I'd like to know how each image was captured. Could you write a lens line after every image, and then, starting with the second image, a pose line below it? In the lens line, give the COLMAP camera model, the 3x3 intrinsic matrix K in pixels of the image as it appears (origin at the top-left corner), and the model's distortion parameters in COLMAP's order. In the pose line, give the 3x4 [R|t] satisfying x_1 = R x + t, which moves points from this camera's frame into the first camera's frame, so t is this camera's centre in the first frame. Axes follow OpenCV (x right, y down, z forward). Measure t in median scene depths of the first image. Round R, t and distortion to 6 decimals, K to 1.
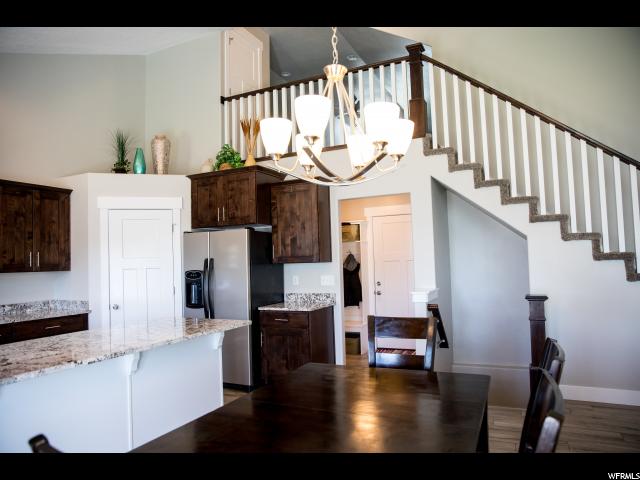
lens RADIAL K [[449.3, 0, 323.9], [0, 449.3, 239.8], [0, 0, 1]] dist [-0.094931, 0.067015]
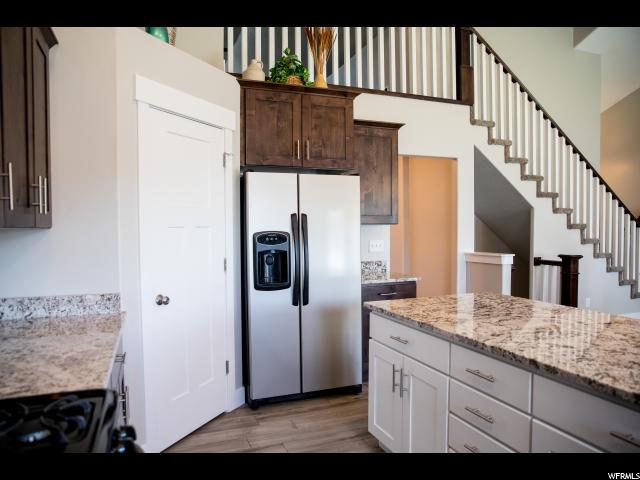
lens RADIAL K [[449.3, 0, 307.1], [0, 449.3, 237.5], [0, 0, 1]] dist [-0.094931, 0.067015]
pose [[0.688213, 0.008432, 0.725460, -0.725952], [-0.049895, 0.998115, 0.035733, 0.051909], [-0.723791, -0.060789, 0.687336, 0.521467]]
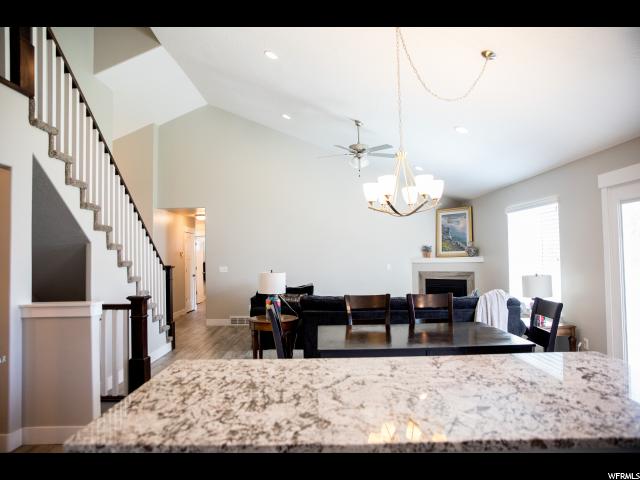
lens RADIAL K [[449.3, 0, 318.7], [0, 449.3, 236.3], [0, 0, 1]] dist [-0.094931, 0.067015]
pose [[-0.415713, 0.078816, 0.906074, -0.574431], [-0.010124, 0.995775, -0.091264, 0.054521], [-0.909440, -0.047113, -0.413159, 0.802367]]
